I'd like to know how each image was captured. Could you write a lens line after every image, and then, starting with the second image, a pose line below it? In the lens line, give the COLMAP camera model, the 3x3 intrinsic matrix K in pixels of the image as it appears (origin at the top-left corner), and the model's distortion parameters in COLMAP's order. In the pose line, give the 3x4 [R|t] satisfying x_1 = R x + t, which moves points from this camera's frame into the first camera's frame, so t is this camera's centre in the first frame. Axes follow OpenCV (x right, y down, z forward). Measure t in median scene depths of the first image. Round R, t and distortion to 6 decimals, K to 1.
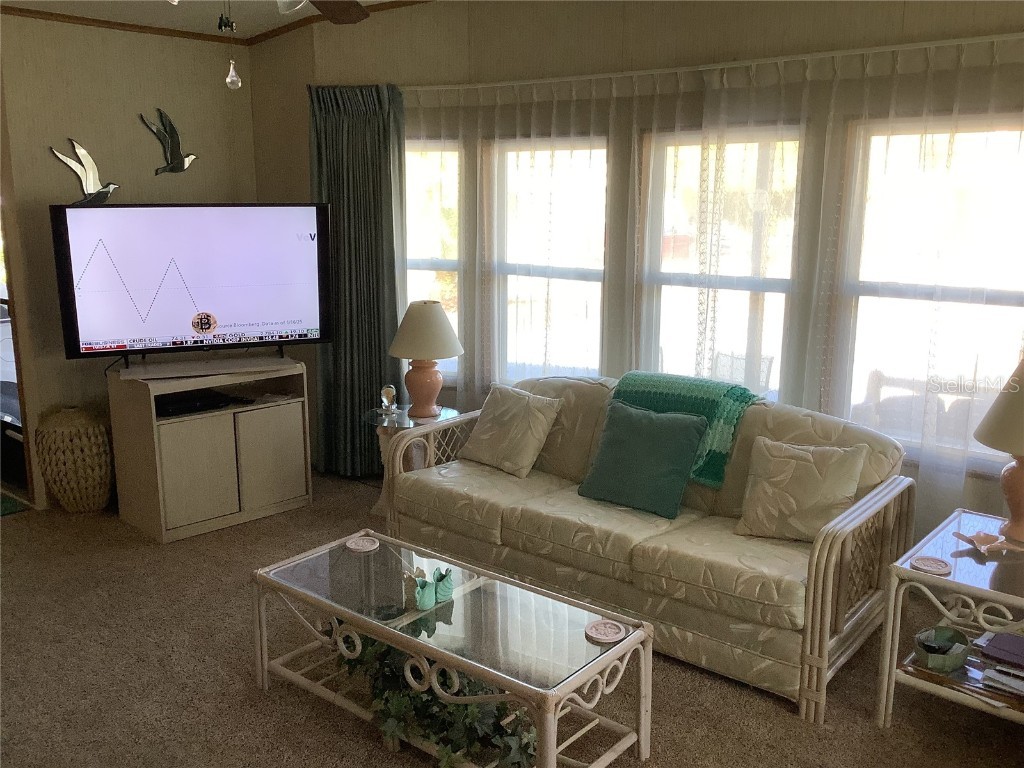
lens RADIAL K [[916.5, 0, 512.0], [0, 916.5, 384.0], [0, 0, 1]] dist [0.296154, -0.199101]
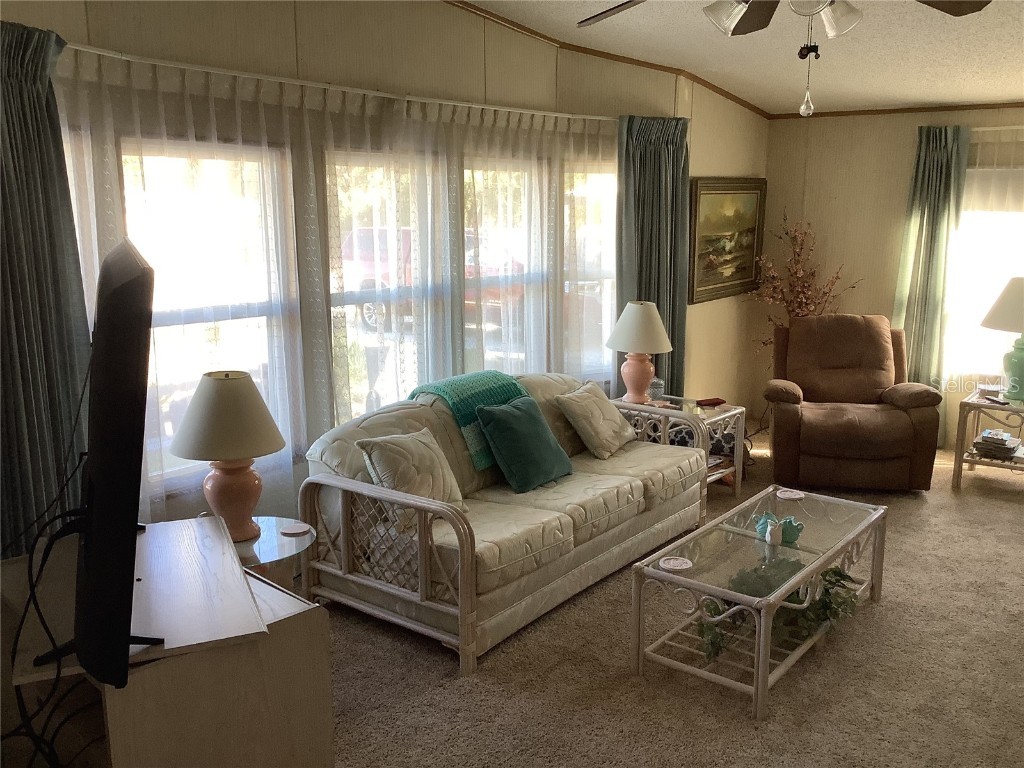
lens RADIAL K [[914.5, 0, 512.0], [0, 914.5, 384.0], [0, 0, 1]] dist [0.104110, -0.215971]
pose [[-0.010880, -0.197042, 0.980335, -0.799585], [0.214146, 0.957187, 0.194766, -0.178790], [-0.976741, 0.212054, 0.031782, 0.825598]]
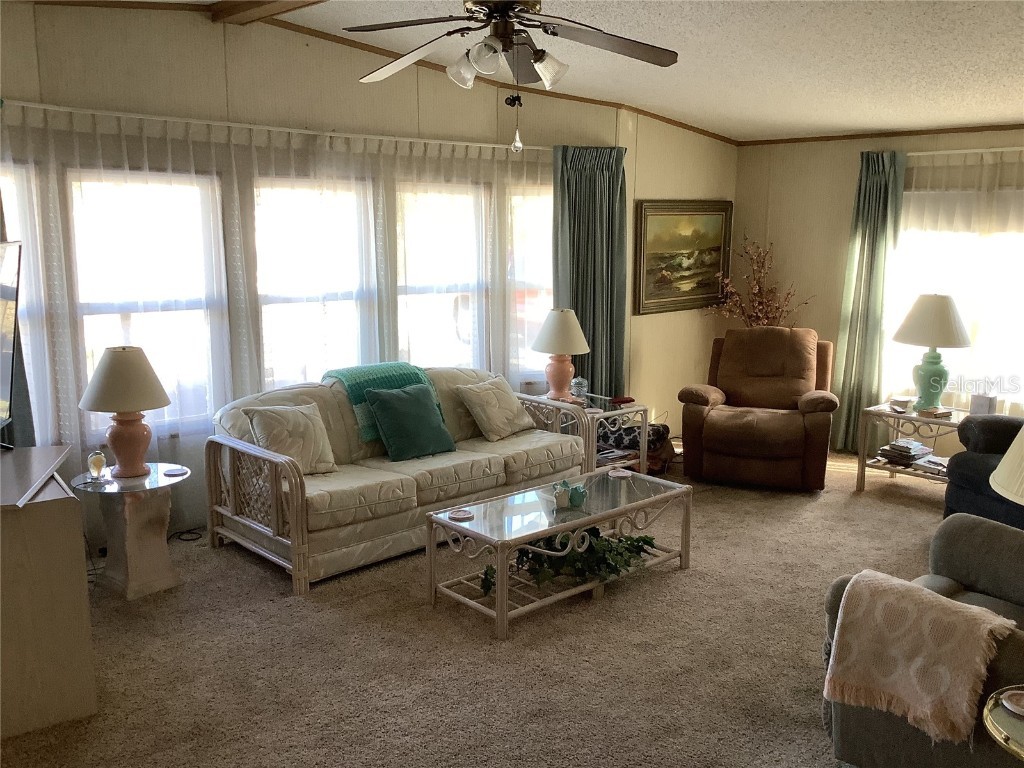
lens RADIAL K [[913.9, 0, 510.9], [0, 913.9, 378.7], [0, 0, 1]] dist [0.097070, -0.200411]
pose [[0.157242, -0.165741, 0.973553, -0.948492], [0.206858, 0.969475, 0.131637, -0.105781], [-0.965653, 0.180688, 0.186727, 0.514679]]
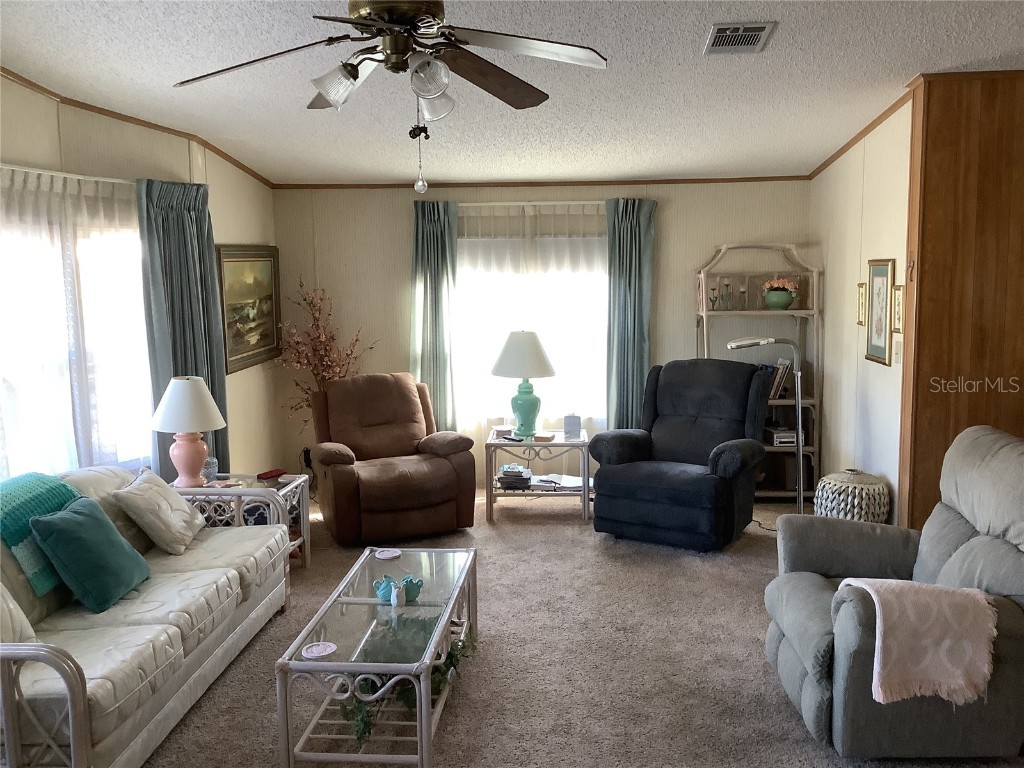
lens RADIAL K [[913.9, 0, 510.9], [0, 913.9, 378.7], [0, 0, 1]] dist [0.097070, -0.200411]
pose [[-0.559490, -0.099689, 0.822820, -0.743086], [0.188249, 0.951512, 0.243284, -0.207389], [-0.807176, 0.291010, -0.513595, 0.932851]]
